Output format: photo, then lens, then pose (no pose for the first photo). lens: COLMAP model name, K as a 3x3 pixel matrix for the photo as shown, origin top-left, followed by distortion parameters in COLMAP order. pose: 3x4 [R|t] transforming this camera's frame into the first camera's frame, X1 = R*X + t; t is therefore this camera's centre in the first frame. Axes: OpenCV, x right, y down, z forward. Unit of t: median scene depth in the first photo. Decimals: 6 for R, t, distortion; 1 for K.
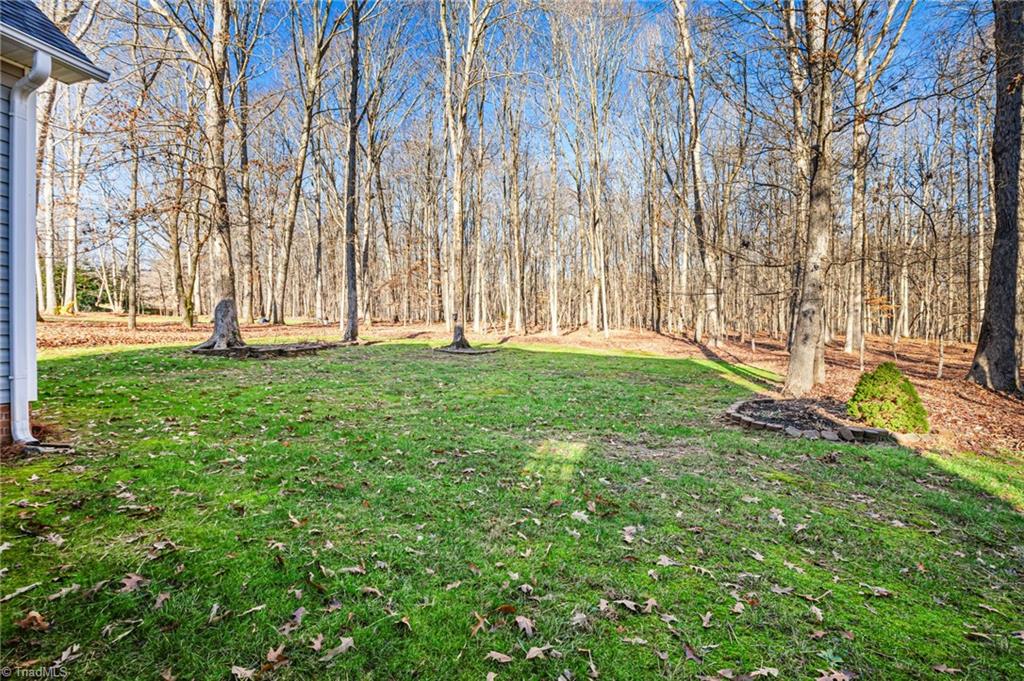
lens RADIAL K [[469.8, 0, 513.1], [0, 469.8, 346.6], [0, 0, 1]] dist [-0.021073, 0.001109]
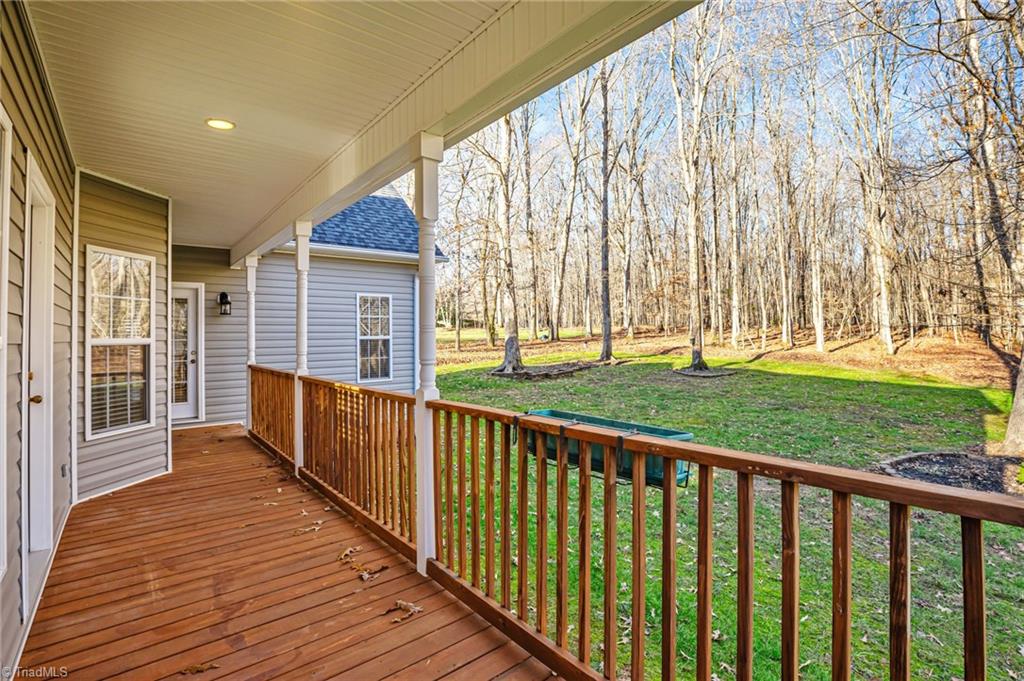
lens RADIAL K [[469.8, 0, 516.9], [0, 469.8, 338.9], [0, 0, 1]] dist [-0.021073, 0.001109]
pose [[0.846388, -0.017296, -0.532286, 0.100252], [0.004587, 0.999672, -0.025190, -0.039661], [0.532547, 0.018879, 0.846190, -0.125321]]
